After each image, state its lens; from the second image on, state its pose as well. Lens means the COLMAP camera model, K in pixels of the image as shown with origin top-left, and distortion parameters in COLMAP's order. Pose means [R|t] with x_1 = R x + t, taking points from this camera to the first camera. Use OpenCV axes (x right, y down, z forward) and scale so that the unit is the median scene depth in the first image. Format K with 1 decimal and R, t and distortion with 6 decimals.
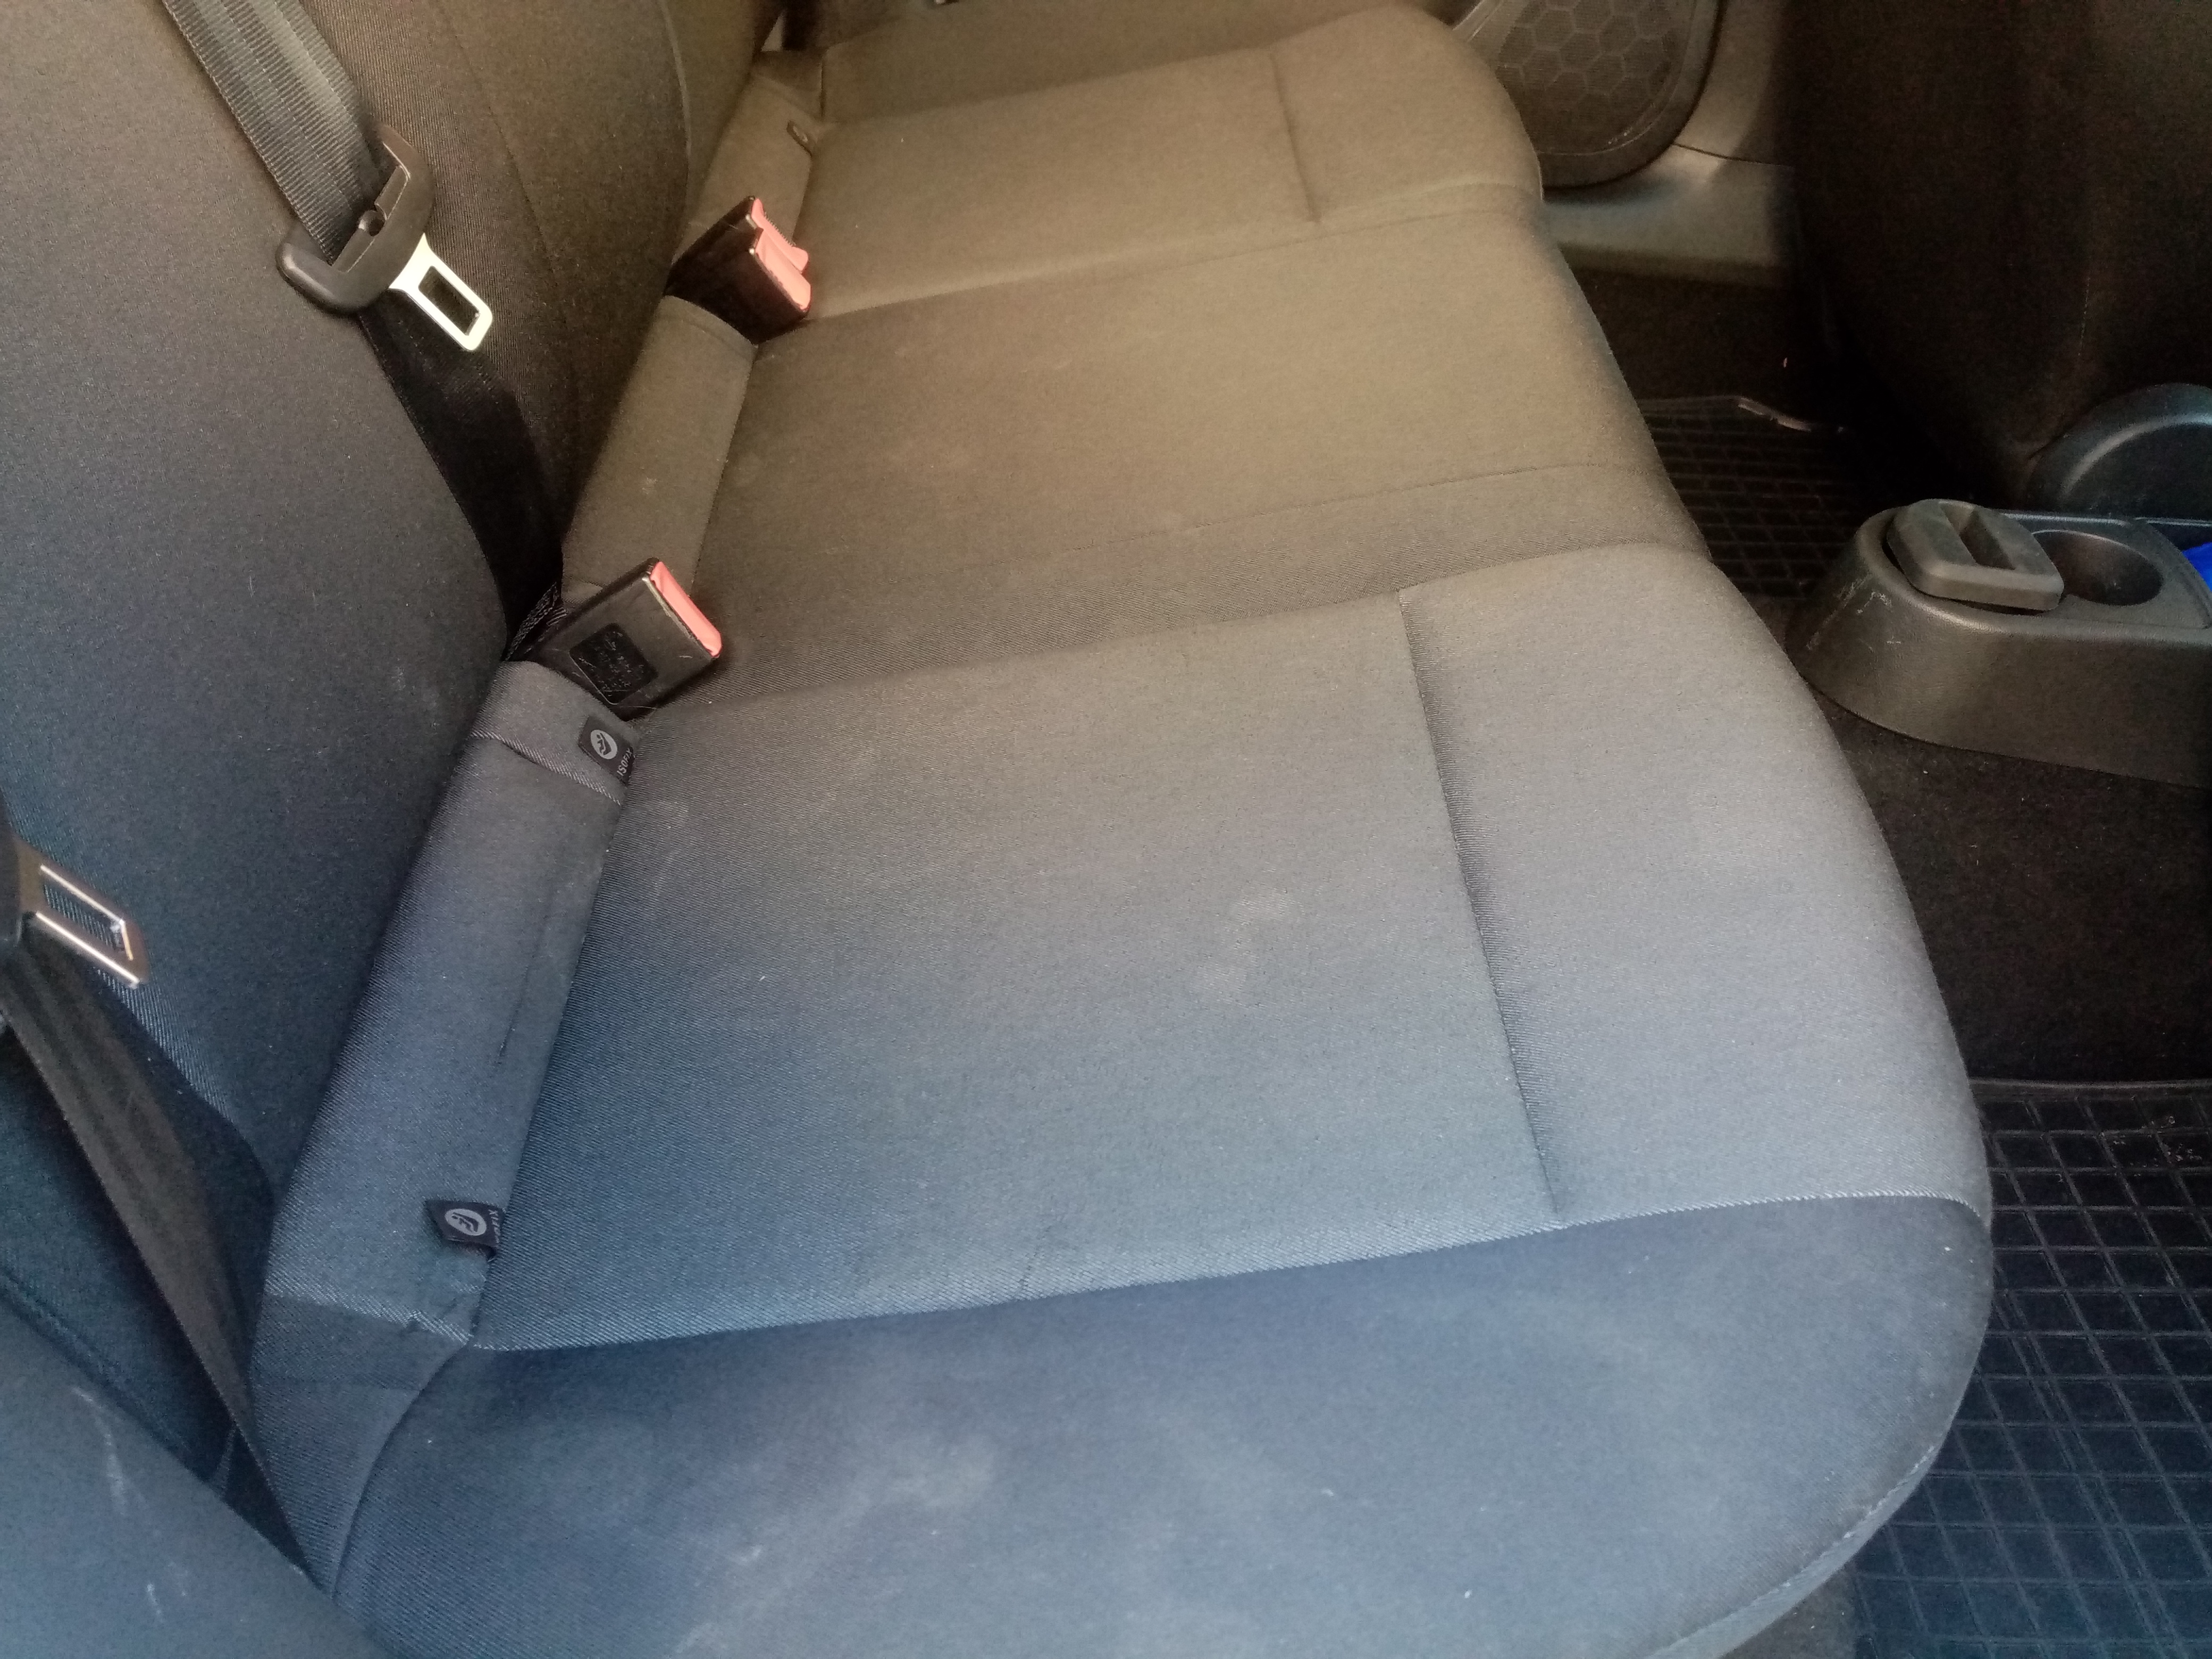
lens RADIAL K [[1806.4, 0, 1117.5], [0, 1806.4, 836.1], [0, 0, 1]] dist [0.059578, -0.105480]
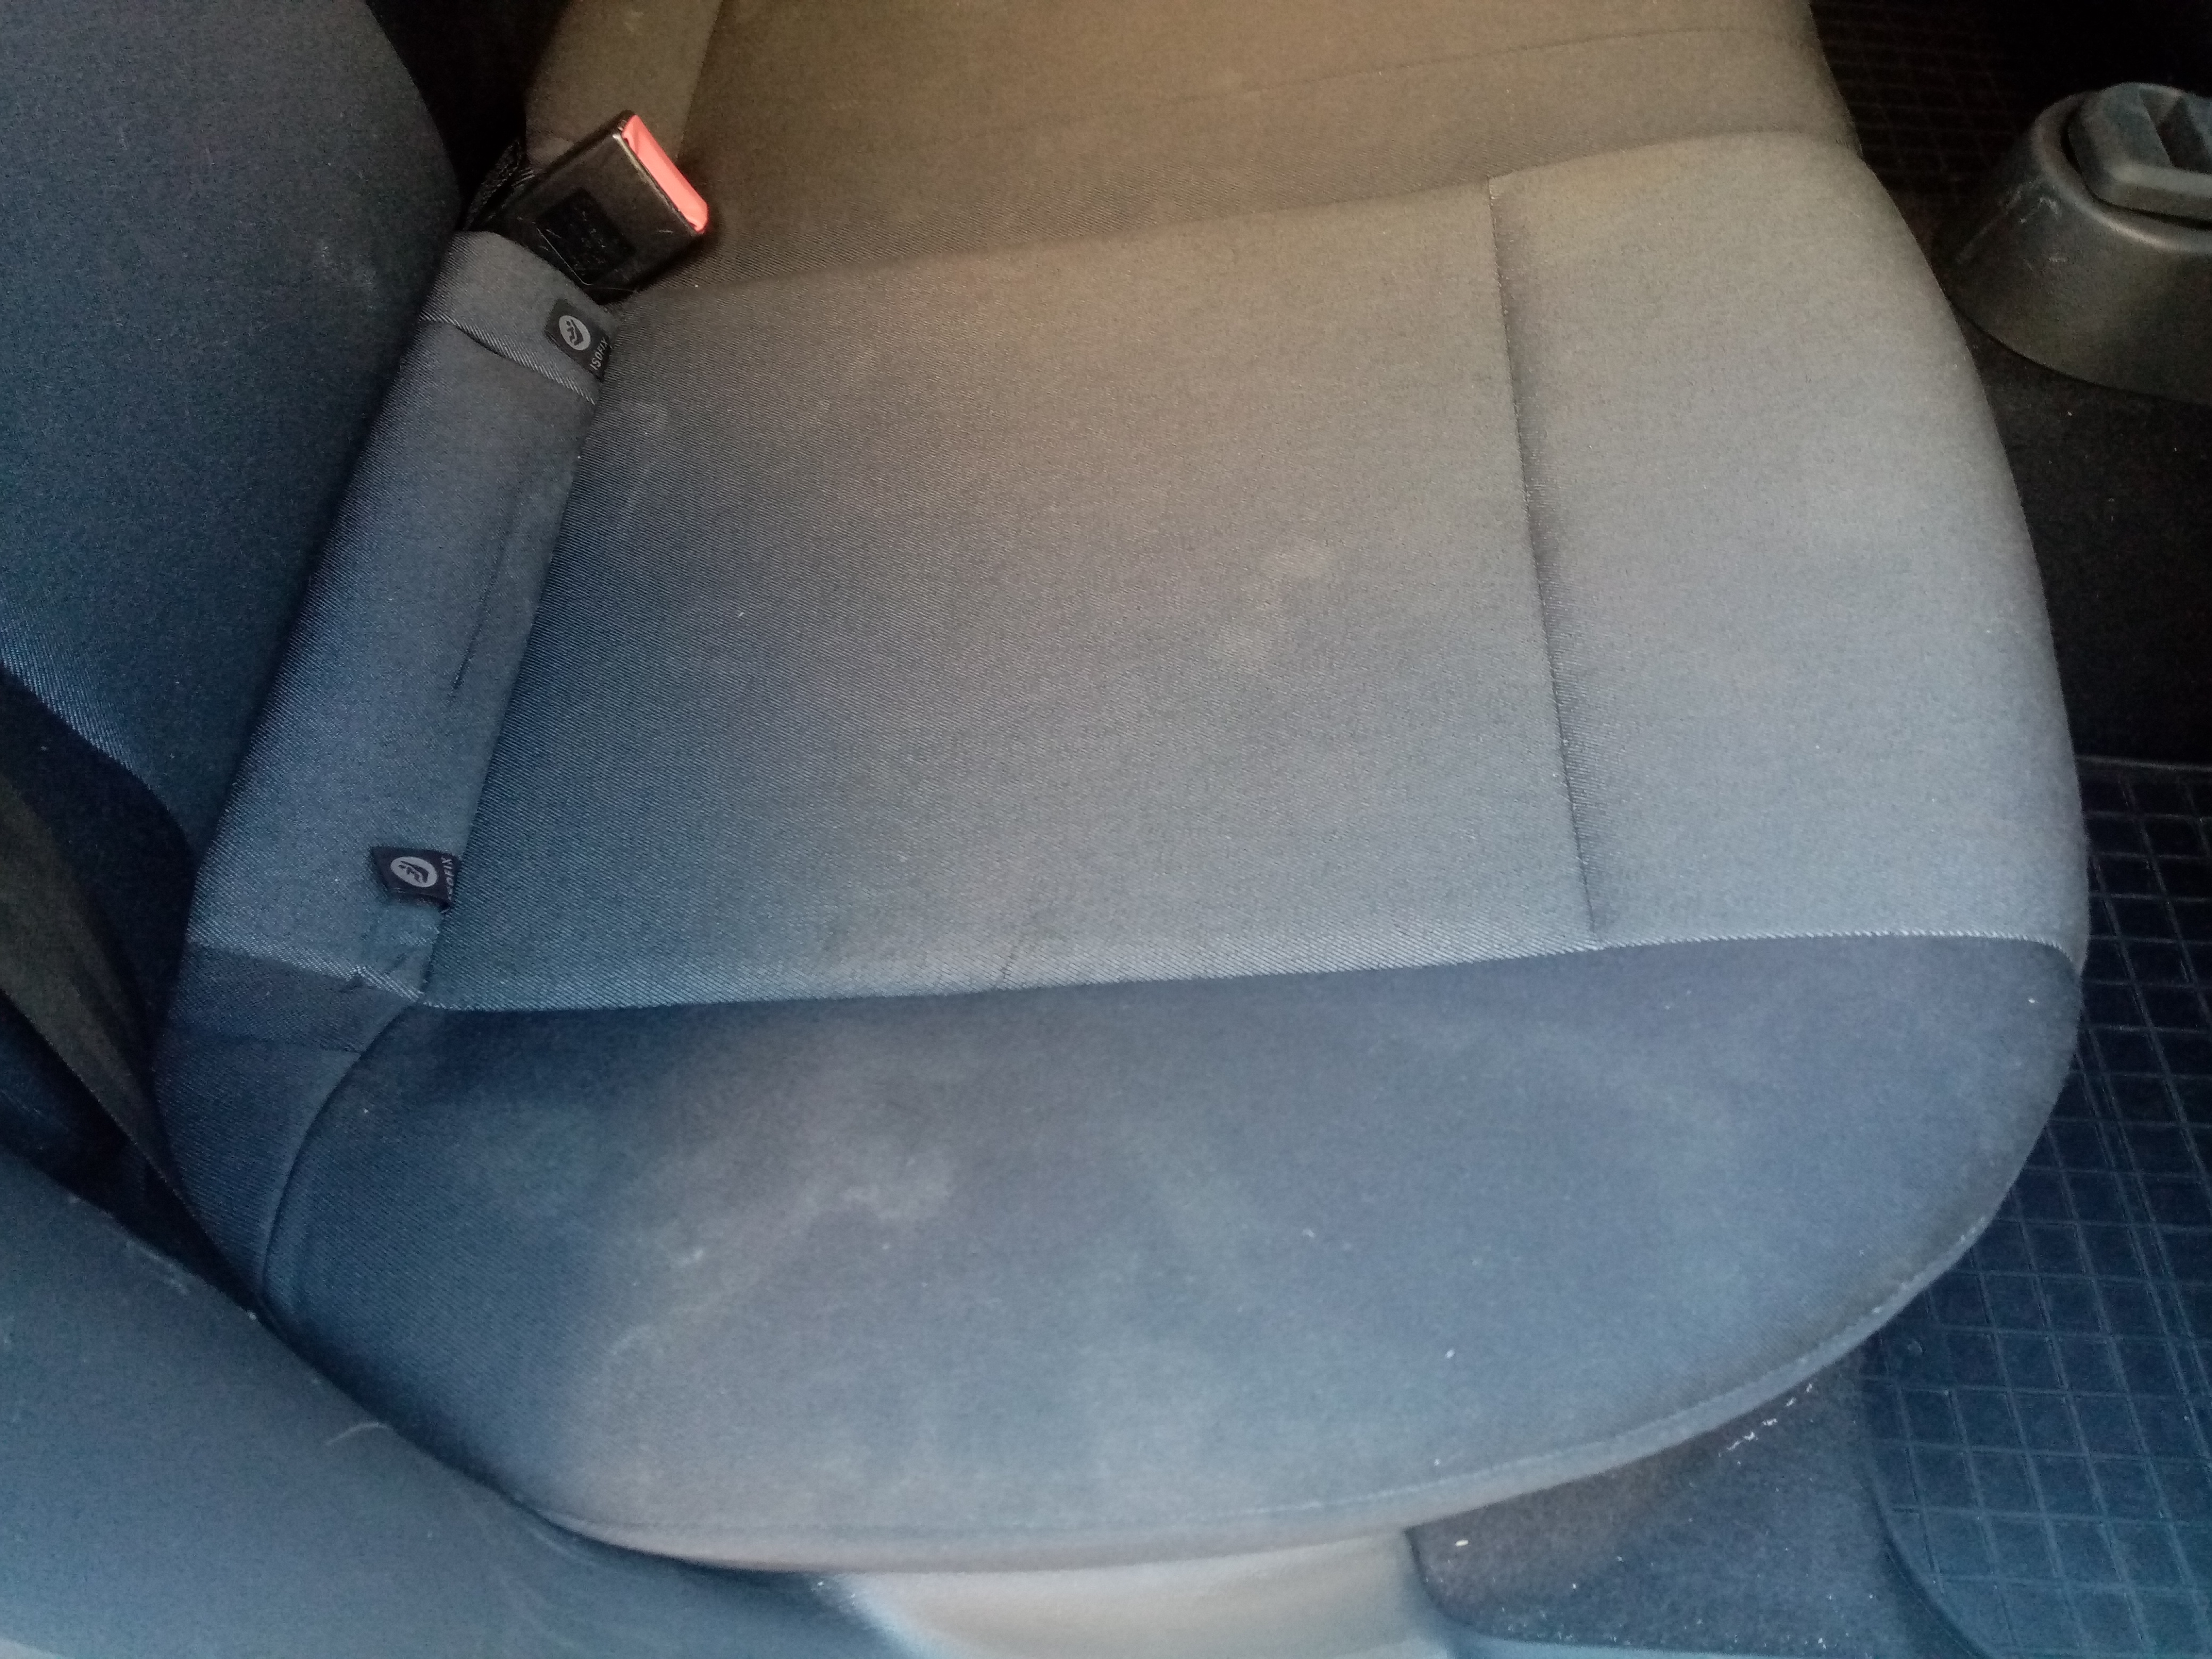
lens RADIAL K [[1786.9, 0, 1118.8], [0, 1786.9, 850.2], [0, 0, 1]] dist [0.040197, -0.068689]
pose [[0.998314, 0.047251, -0.033711, 0.029409], [-0.037918, 0.970627, 0.237581, -0.027969], [0.043947, -0.235902, 0.970783, 0.115176]]
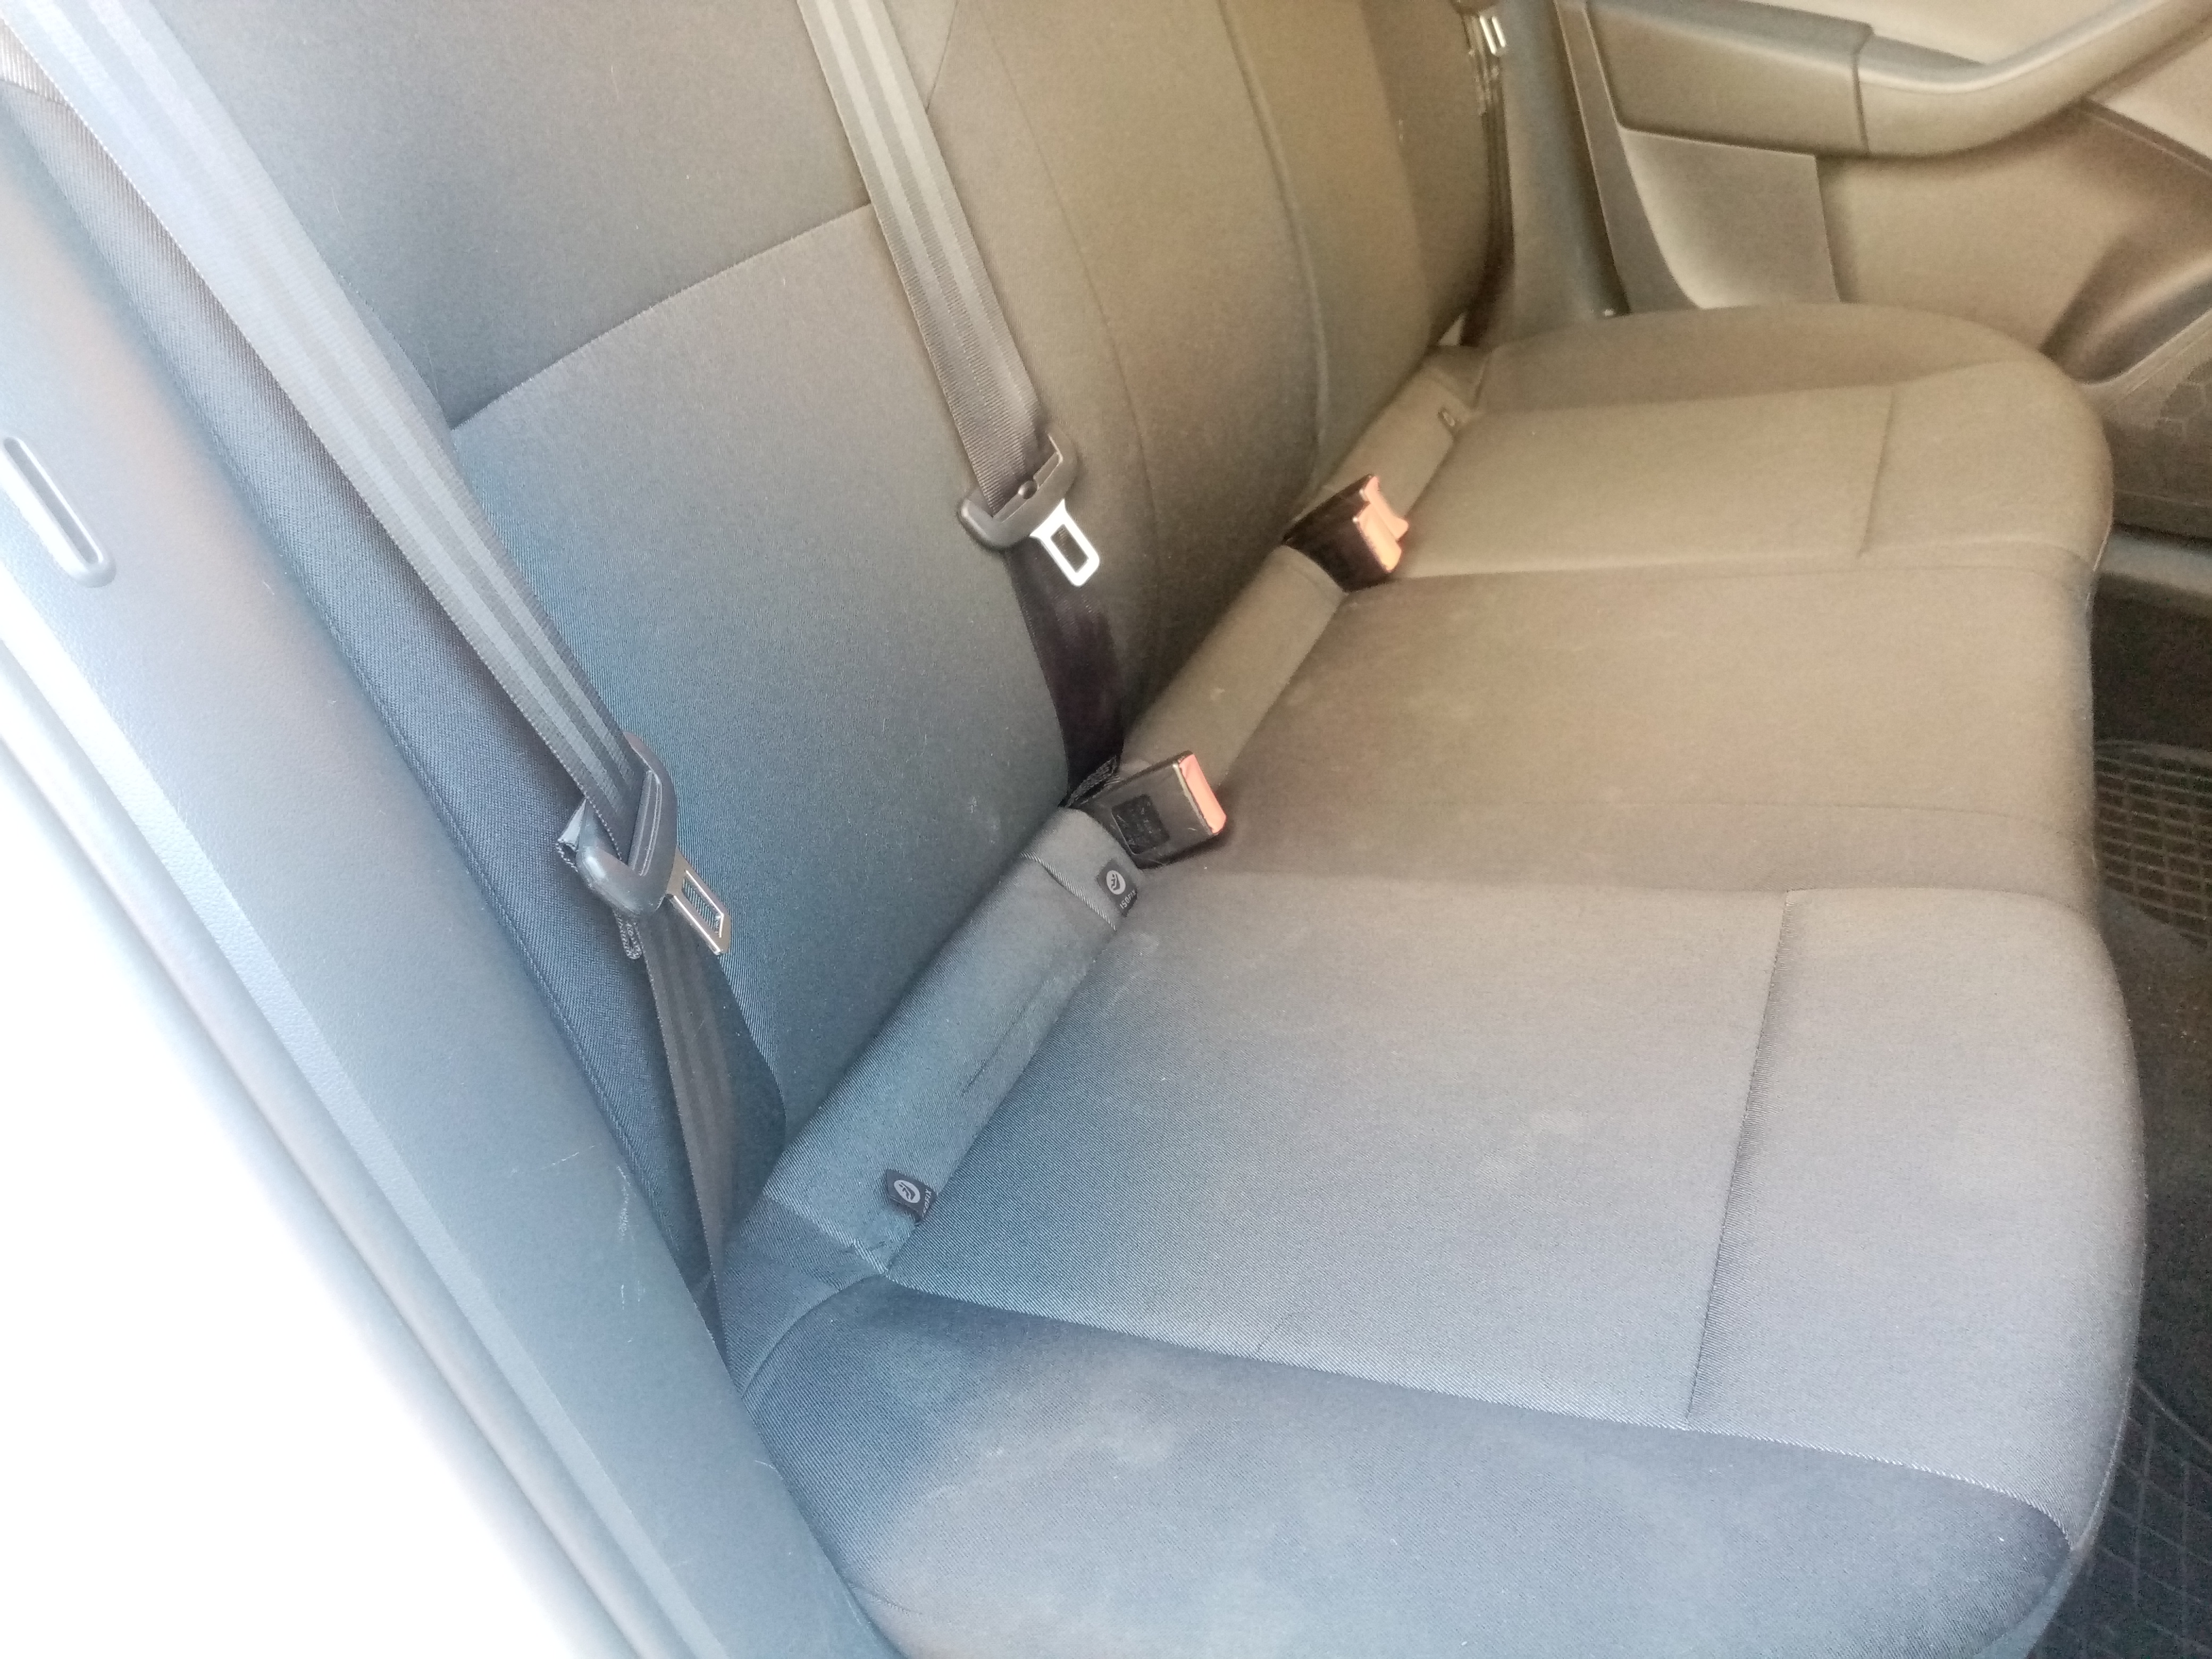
lens RADIAL K [[1836.8, 0, 1106.0], [0, 1836.8, 829.5], [0, 0, 1]] dist [0.131183, -0.252952]
pose [[0.906512, 0.189742, -0.377138, 0.237957], [-0.230750, 0.970755, -0.066248, 0.001696], [0.353539, 0.147080, 0.923784, -0.268101]]
